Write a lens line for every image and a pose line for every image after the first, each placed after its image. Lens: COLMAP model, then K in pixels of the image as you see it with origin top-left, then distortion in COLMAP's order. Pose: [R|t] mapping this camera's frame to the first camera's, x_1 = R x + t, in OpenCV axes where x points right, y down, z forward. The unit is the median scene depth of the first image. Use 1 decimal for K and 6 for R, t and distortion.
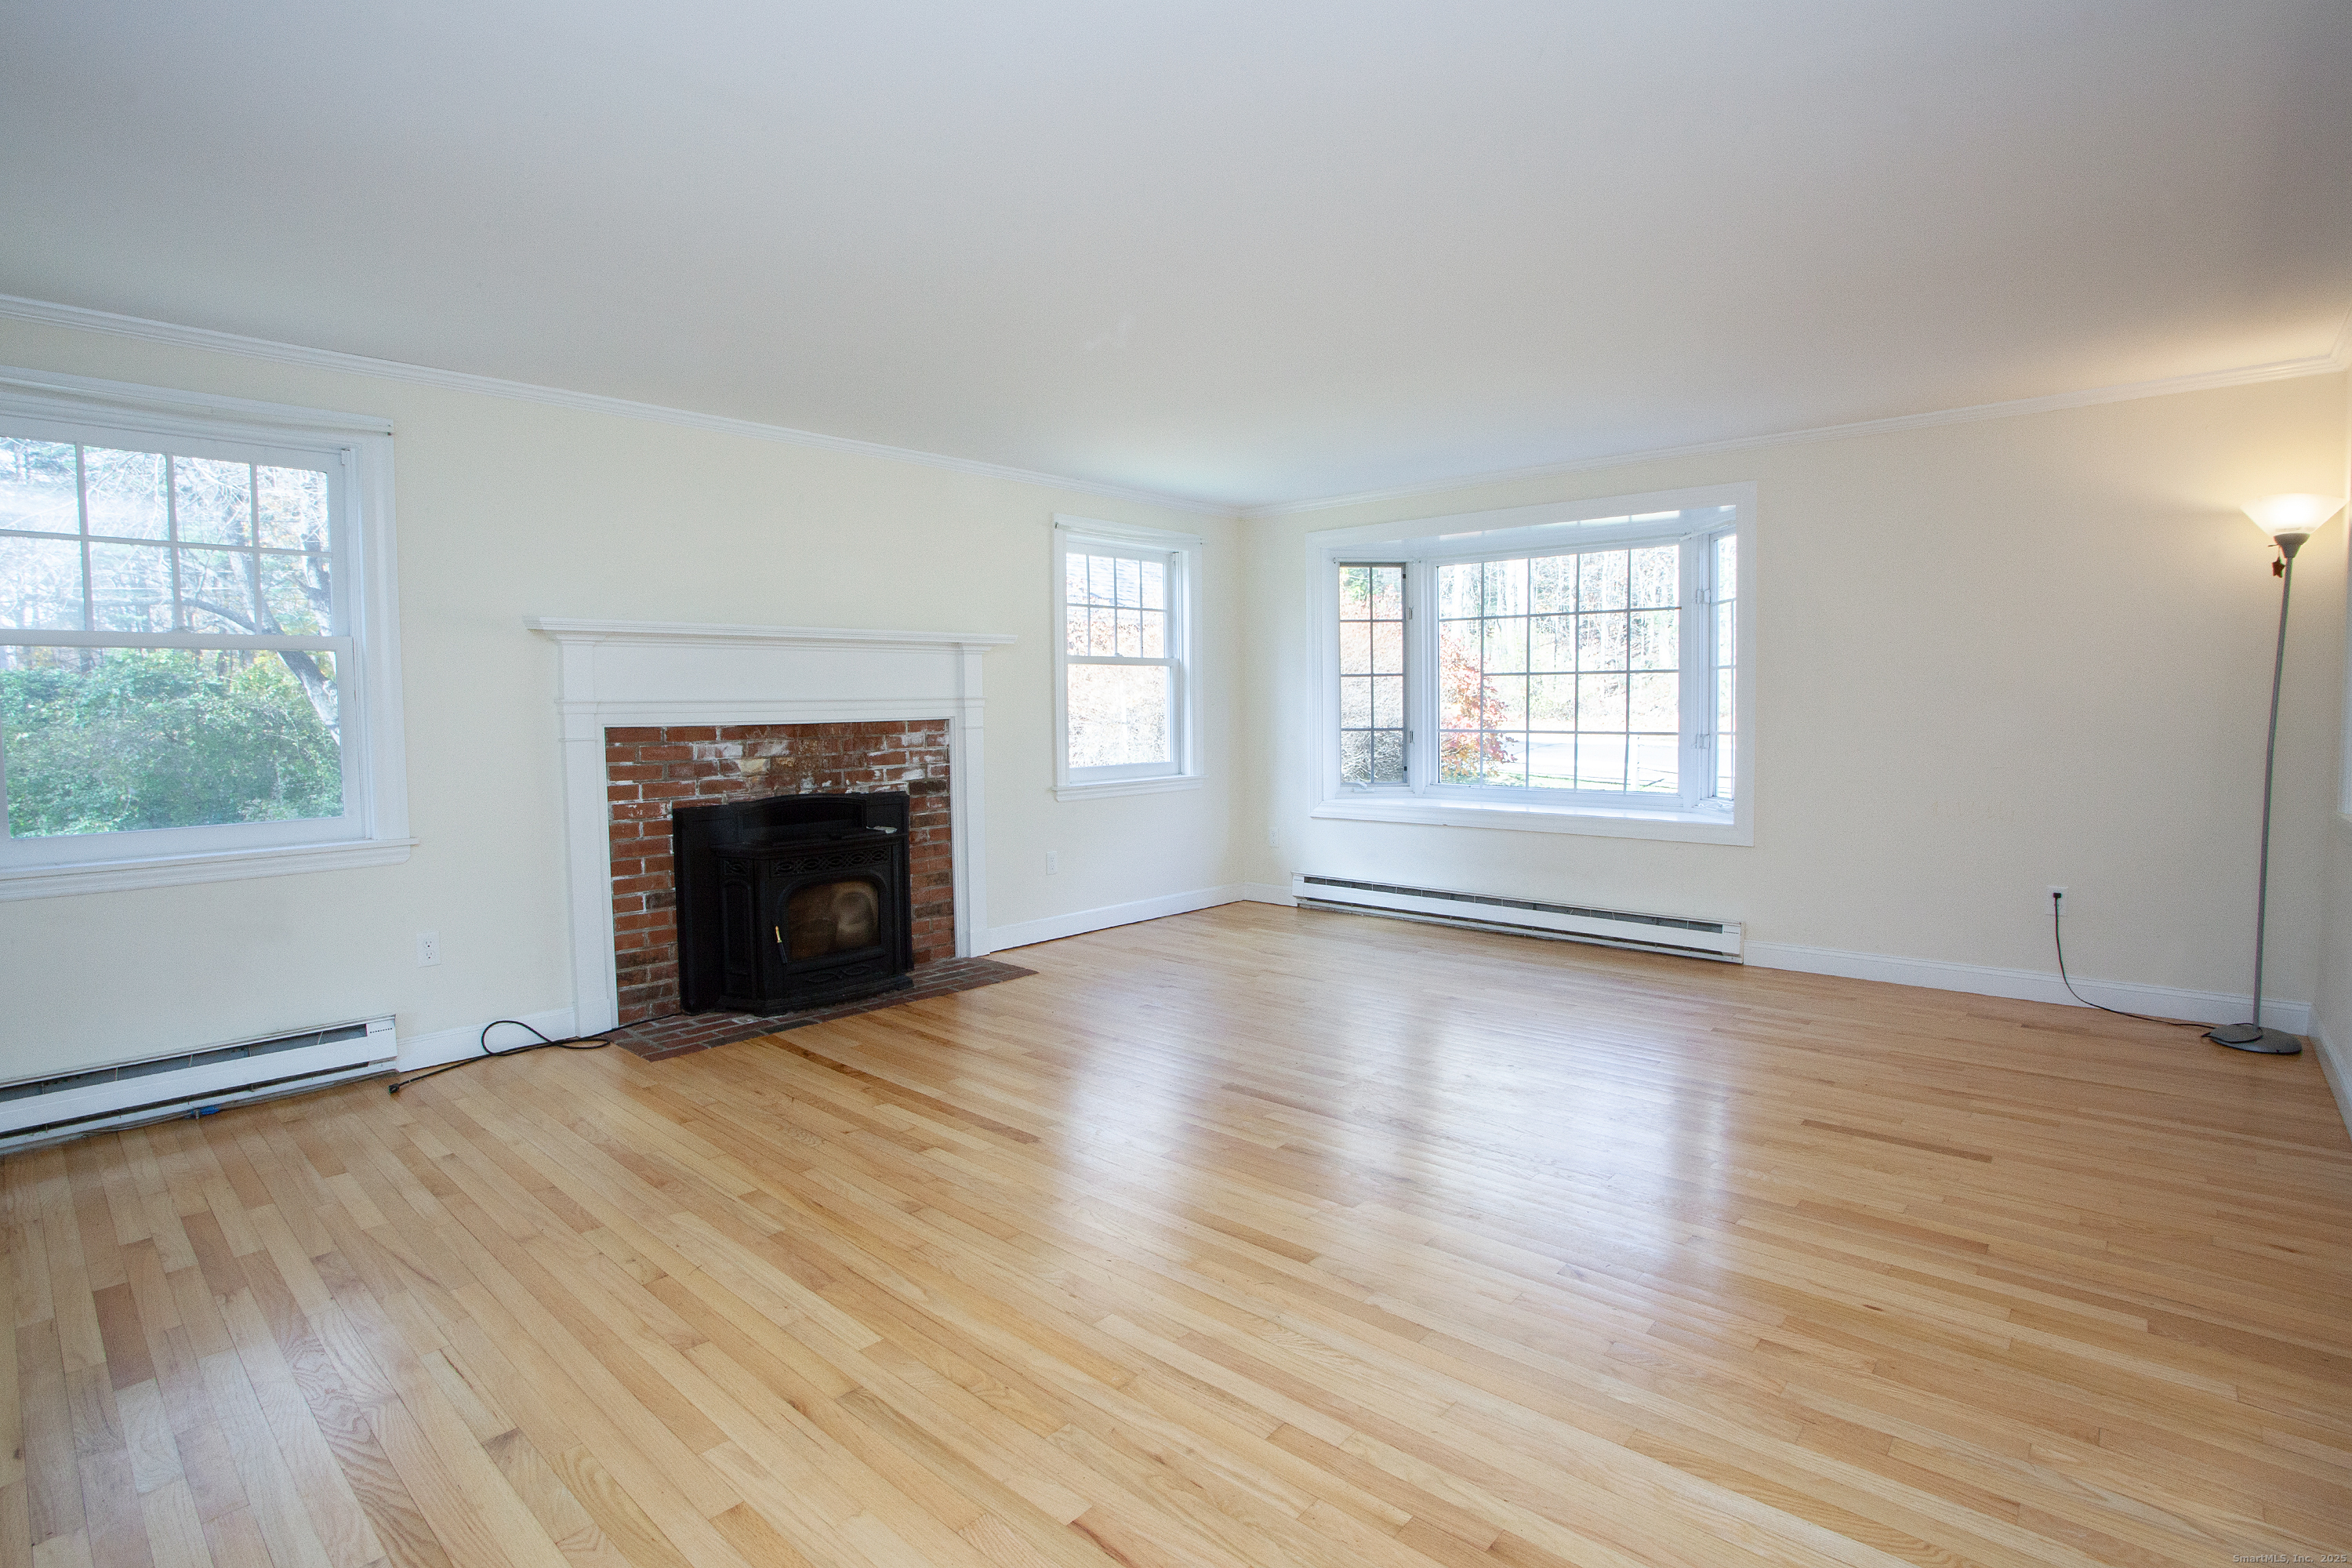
lens RADIAL K [[1149.8, 0, 1179.7], [0, 1149.8, 770.9], [0, 0, 1]] dist [-0.092649, 0.033358]
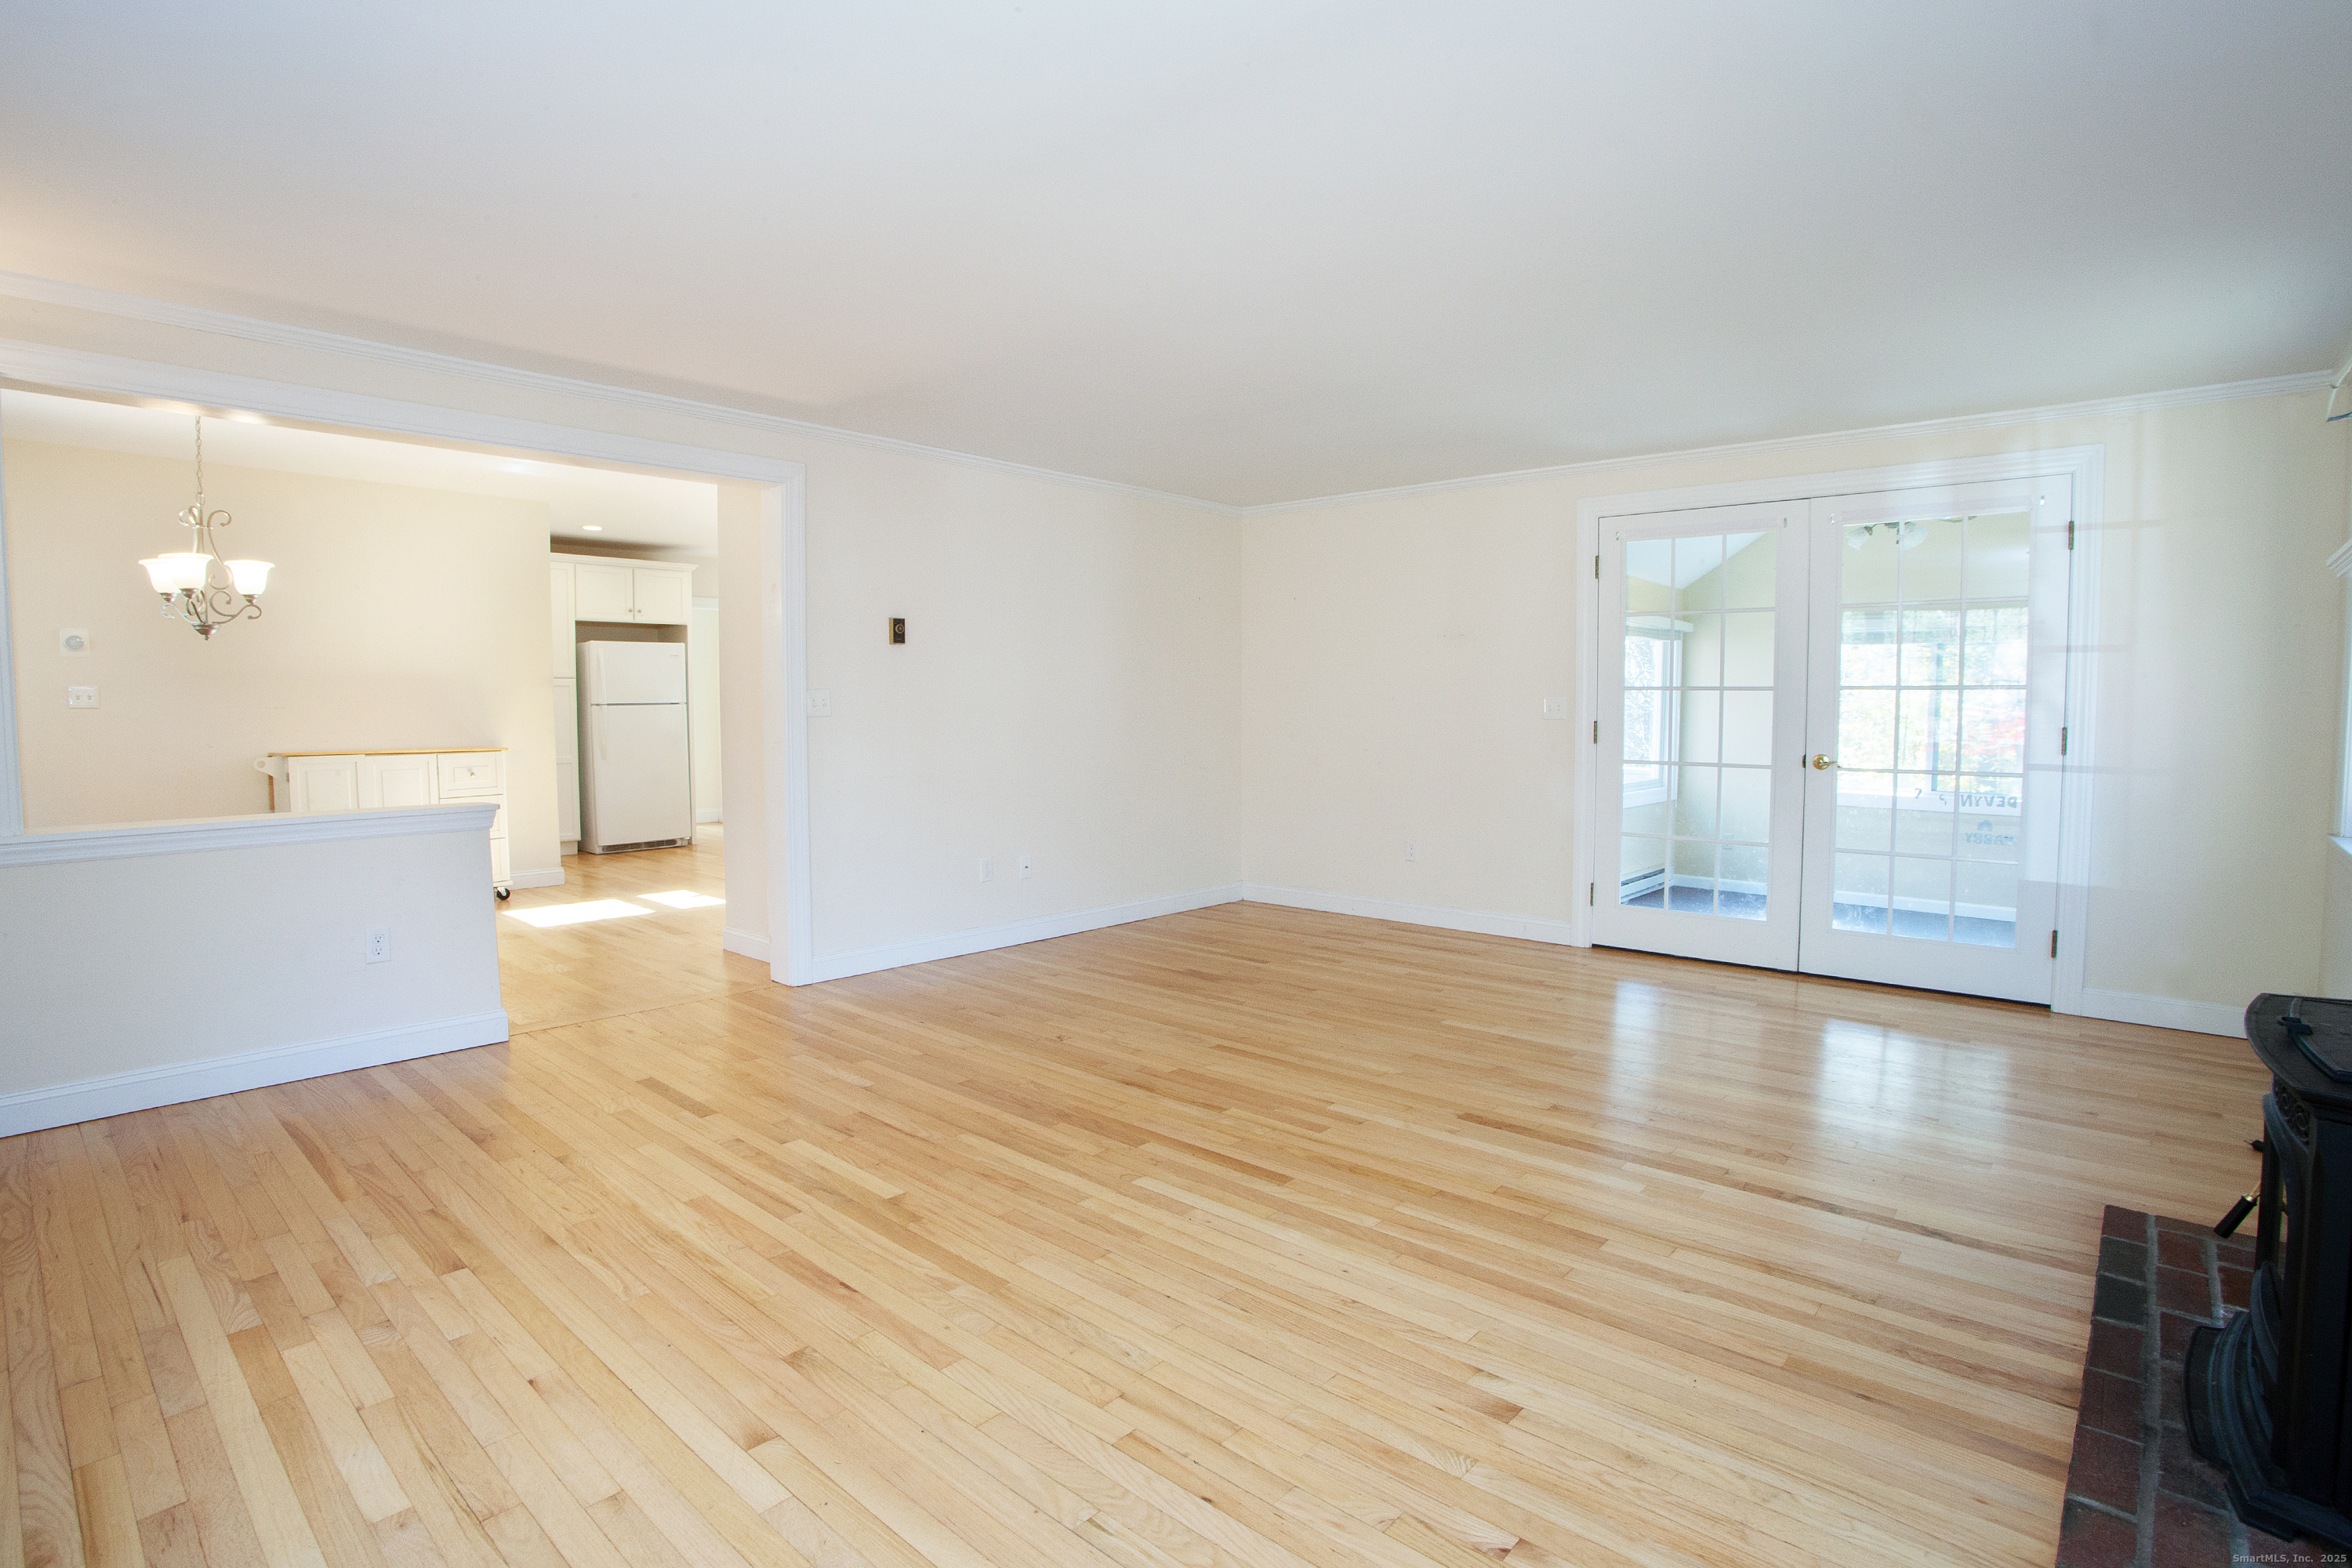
lens RADIAL K [[1149.8, 0, 1179.7], [0, 1149.8, 770.9], [0, 0, 1]] dist [-0.092649, 0.033358]
pose [[-0.999939, 0.011069, -0.000041, 0.097050], [0.010987, 0.992953, 0.118002, -0.089142], [0.001346, 0.117995, -0.993013, 1.530745]]
